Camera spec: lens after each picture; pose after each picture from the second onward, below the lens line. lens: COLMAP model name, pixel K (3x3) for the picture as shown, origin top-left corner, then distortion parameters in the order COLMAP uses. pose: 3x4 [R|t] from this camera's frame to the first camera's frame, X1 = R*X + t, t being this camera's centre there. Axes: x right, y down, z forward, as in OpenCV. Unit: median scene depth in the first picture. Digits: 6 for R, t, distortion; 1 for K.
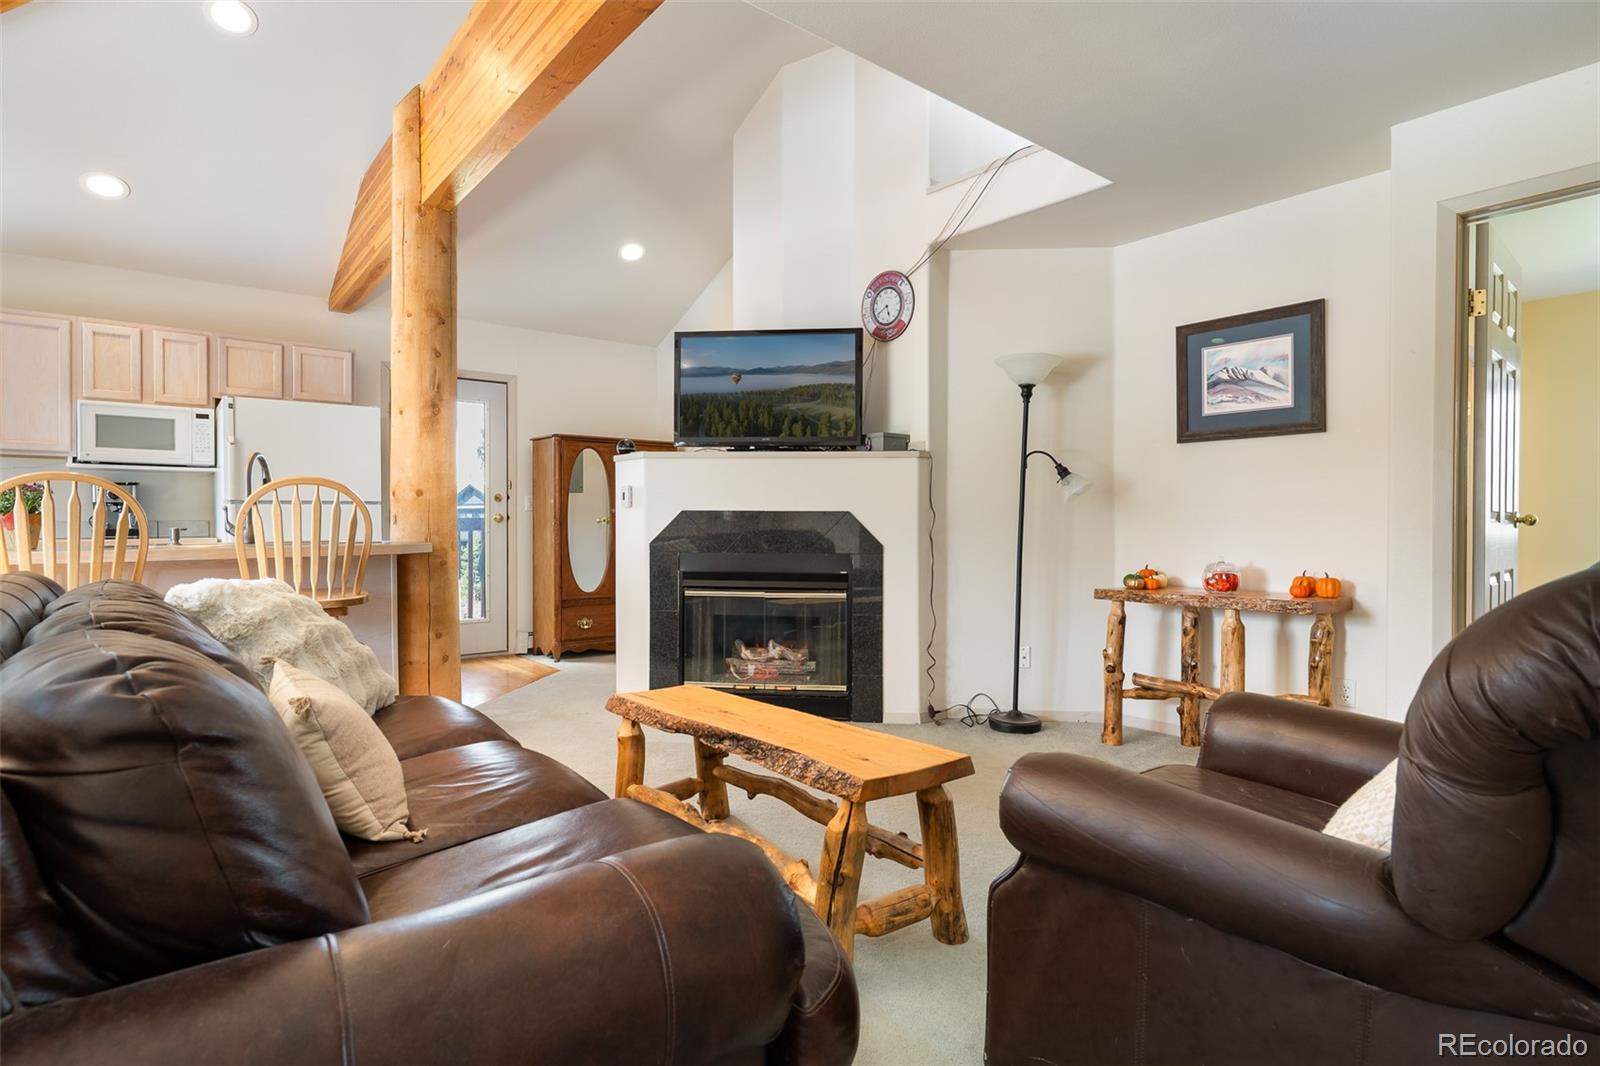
lens RADIAL K [[835.6, 0, 800.0], [0, 835.6, 533.0], [0, 0, 1]] dist [-0.001280, -0.000408]
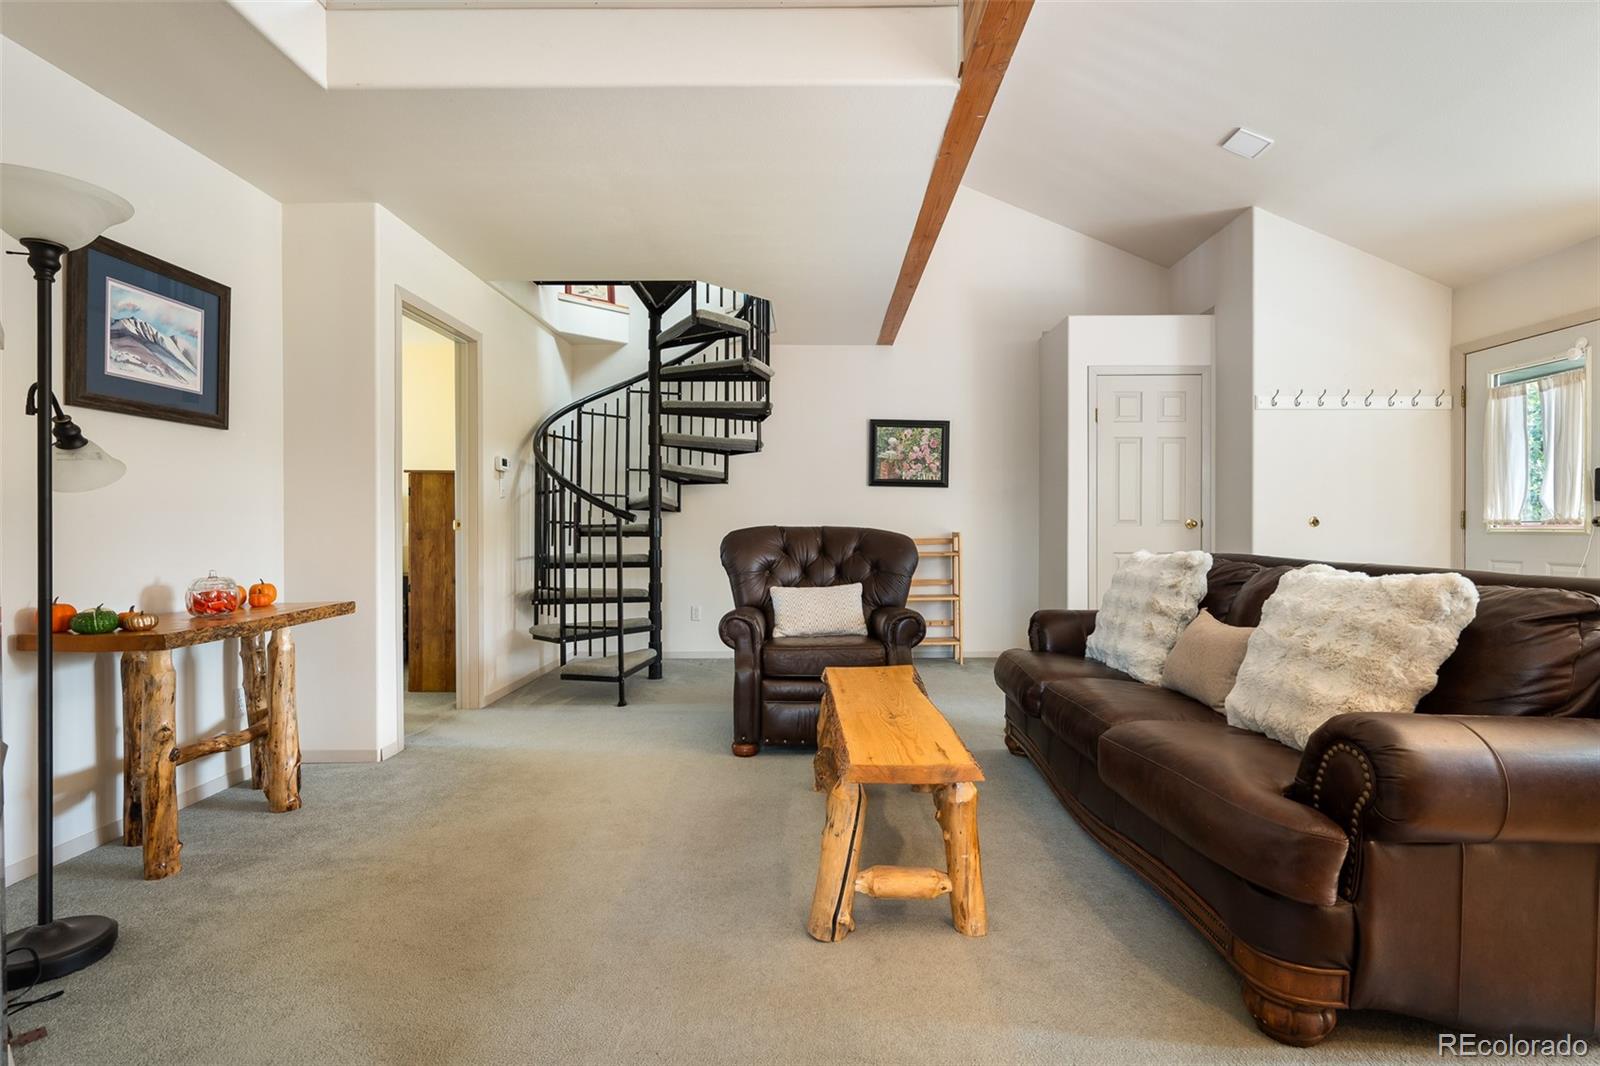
lens RADIAL K [[760.9, 0, 800.0], [0, 760.9, 533.0], [0, 0, 1]] dist [0.018797, -0.000514]
pose [[-0.769401, -0.007646, 0.638720, -0.383068], [0.009206, 0.999692, 0.023056, -0.017826], [-0.638700, 0.023620, -0.769093, 1.155129]]
